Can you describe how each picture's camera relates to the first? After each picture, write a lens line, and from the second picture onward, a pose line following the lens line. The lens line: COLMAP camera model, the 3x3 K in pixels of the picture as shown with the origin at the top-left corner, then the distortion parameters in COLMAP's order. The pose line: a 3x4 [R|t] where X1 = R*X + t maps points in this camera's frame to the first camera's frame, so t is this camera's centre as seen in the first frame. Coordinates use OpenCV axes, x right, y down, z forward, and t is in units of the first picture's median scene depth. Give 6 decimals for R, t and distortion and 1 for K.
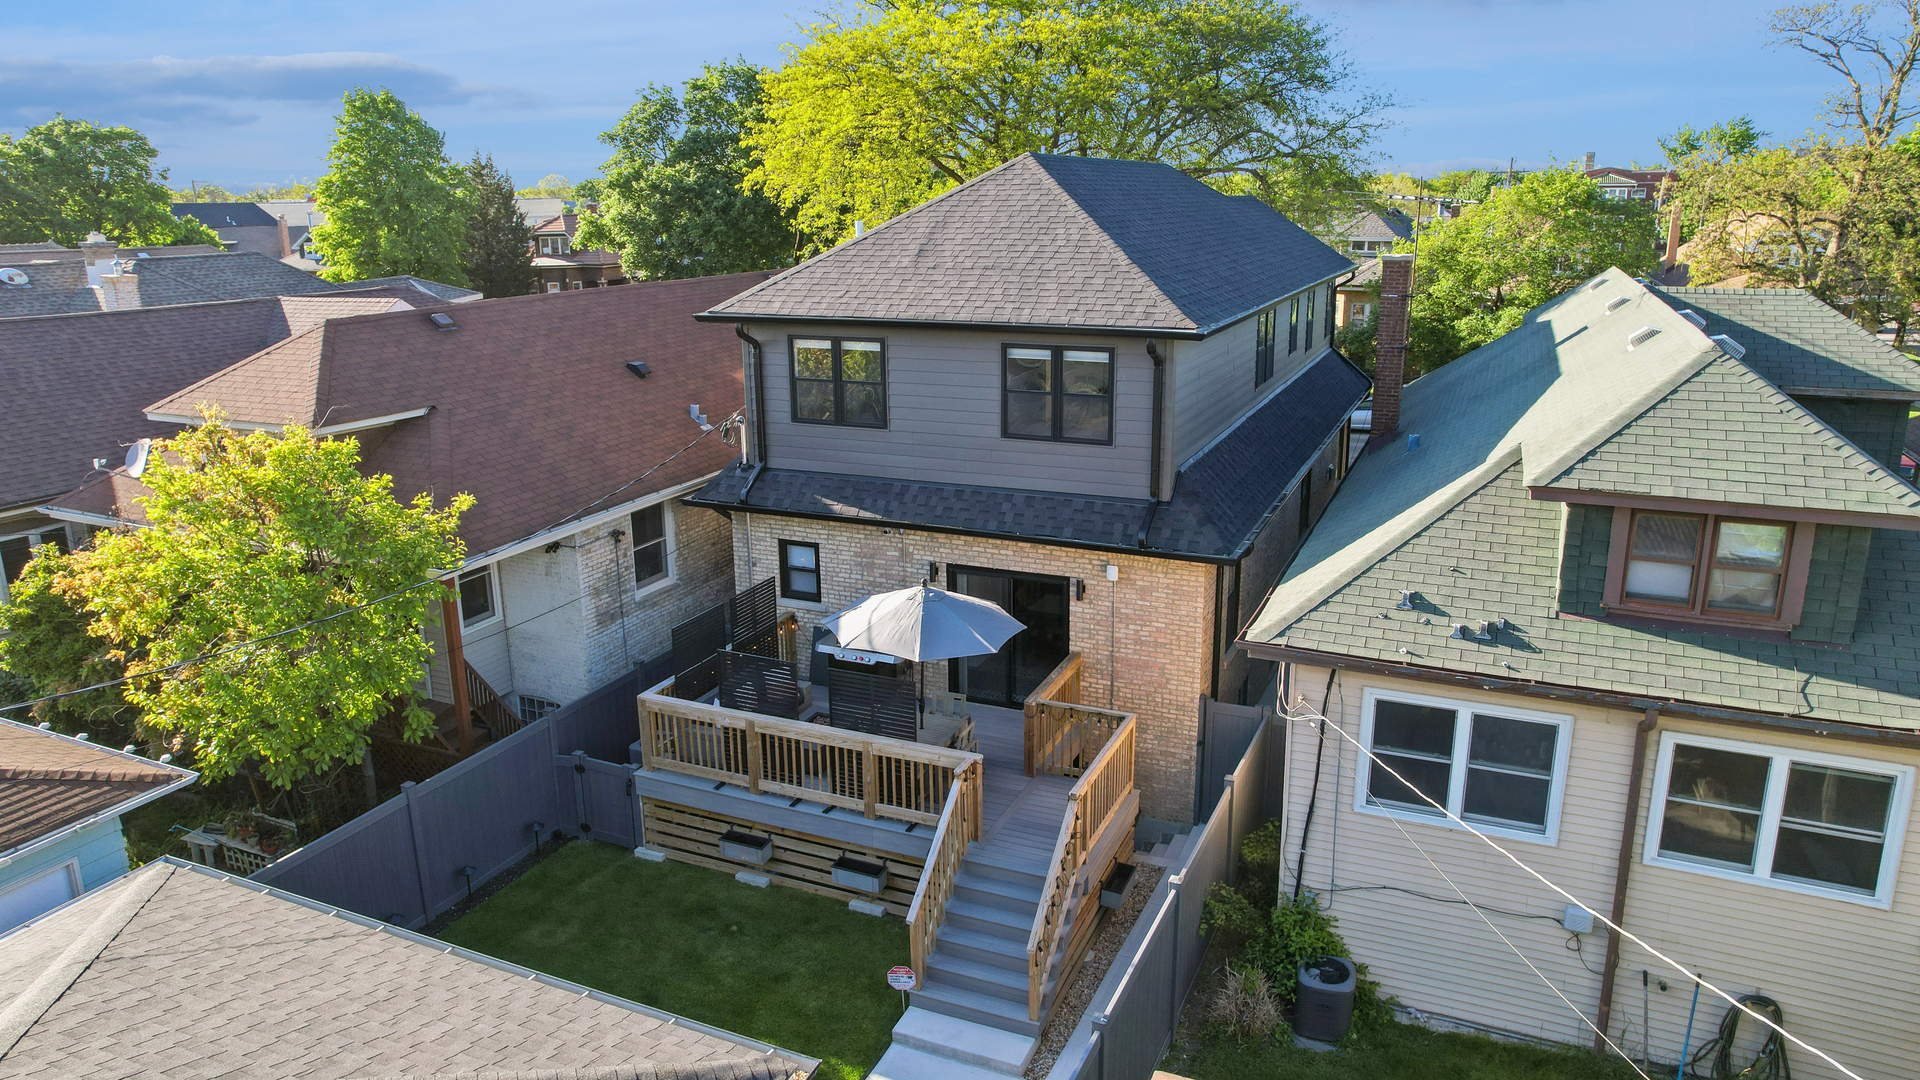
lens RADIAL K [[1234.2, 0, 971.2], [0, 1234.2, 521.9], [0, 0, 1]] dist [-0.016300, 0.010815]
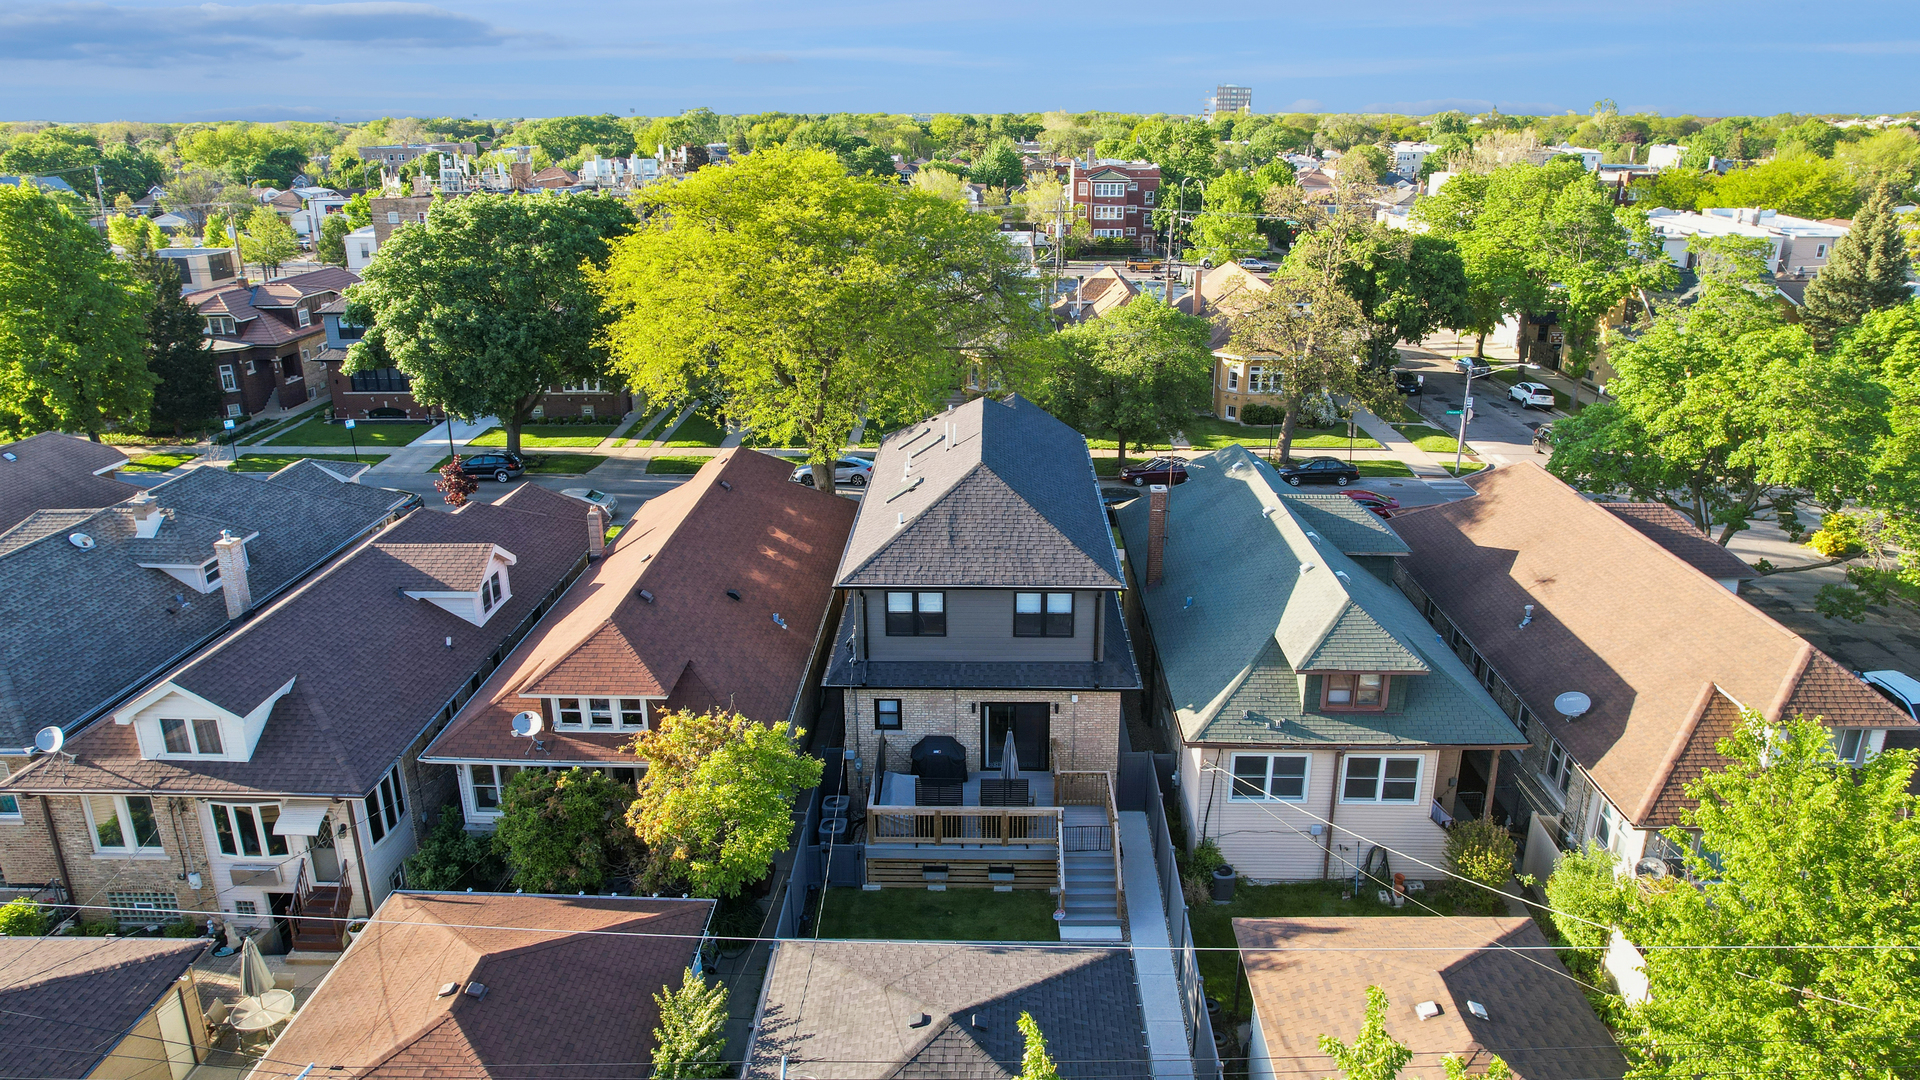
lens RADIAL K [[1234.2, 0, 958.4], [0, 1234.2, 548.9], [0, 0, 1]] dist [-0.016300, 0.010815]
pose [[0.929018, -0.123290, 0.348893, -0.811203], [0.095696, 0.990836, 0.095320, -0.453540], [-0.357447, -0.055166, 0.932303, -0.858218]]
